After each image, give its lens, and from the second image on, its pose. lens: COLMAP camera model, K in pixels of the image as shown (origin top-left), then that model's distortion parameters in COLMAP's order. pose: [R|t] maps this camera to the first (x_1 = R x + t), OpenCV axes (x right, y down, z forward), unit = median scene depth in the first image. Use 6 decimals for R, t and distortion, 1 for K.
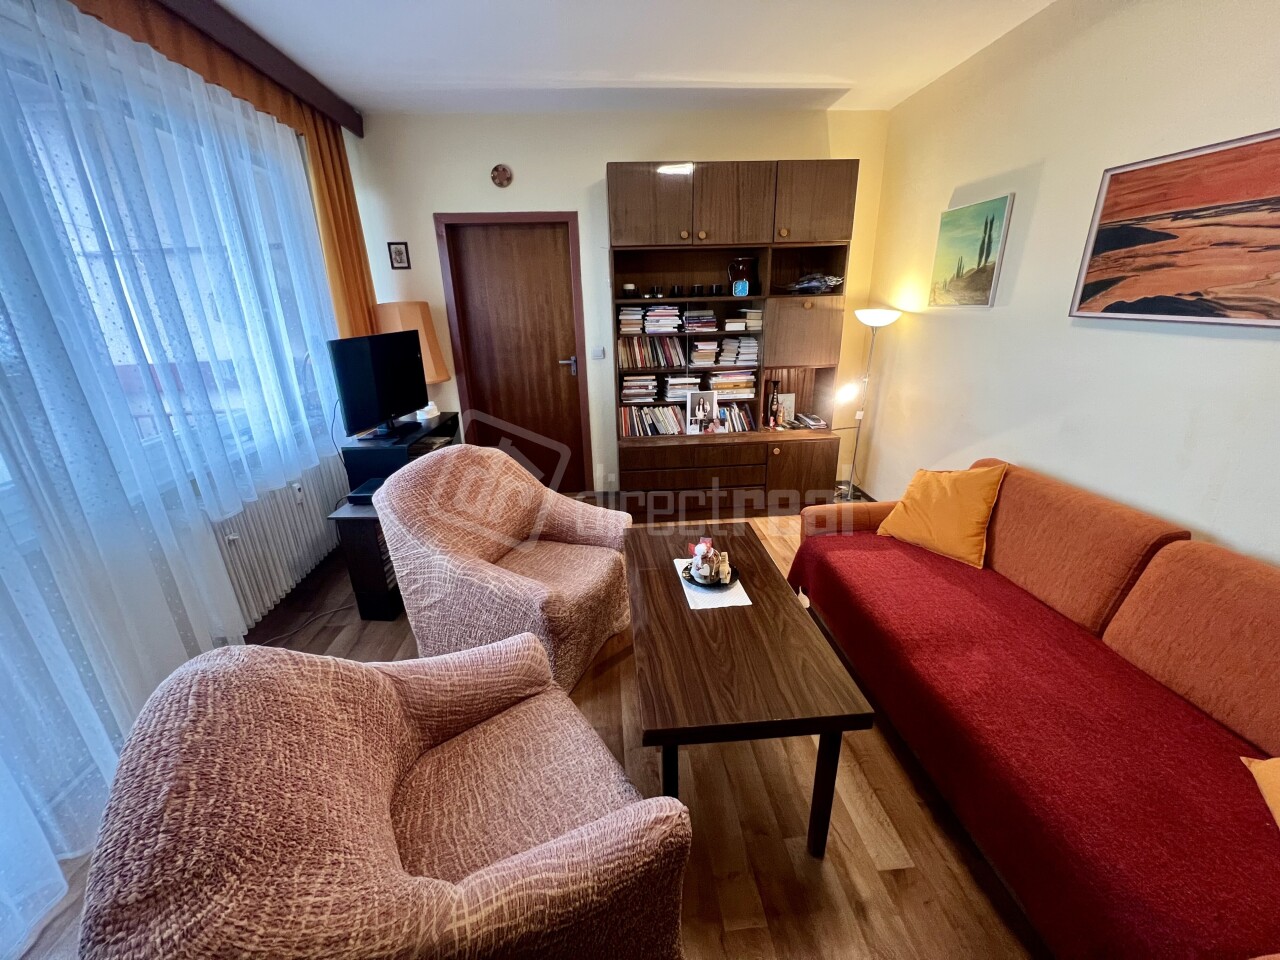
lens RADIAL K [[515.5, 0, 637.2], [0, 515.5, 478.3], [0, 0, 1]] dist [-0.000054, 0.000825]
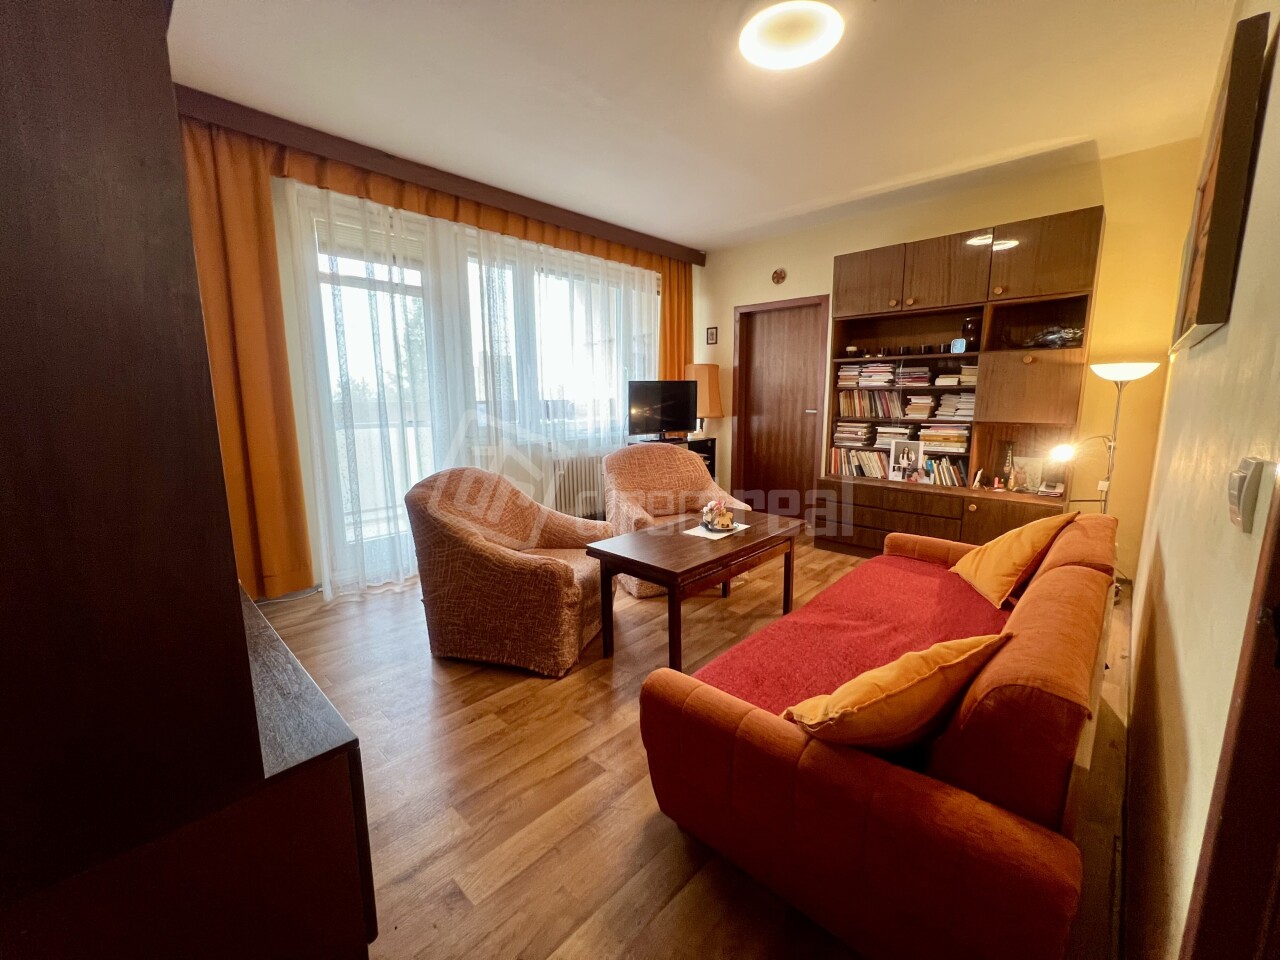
lens RADIAL K [[515.5, 0, 640.9], [0, 515.5, 478.1], [0, 0, 1]] dist [-0.000054, 0.000825]
pose [[0.674755, 0.139911, -0.724659, 0.548950], [-0.251037, 0.966832, -0.047082, 0.095240], [0.694036, 0.213685, 0.687497, -0.095835]]
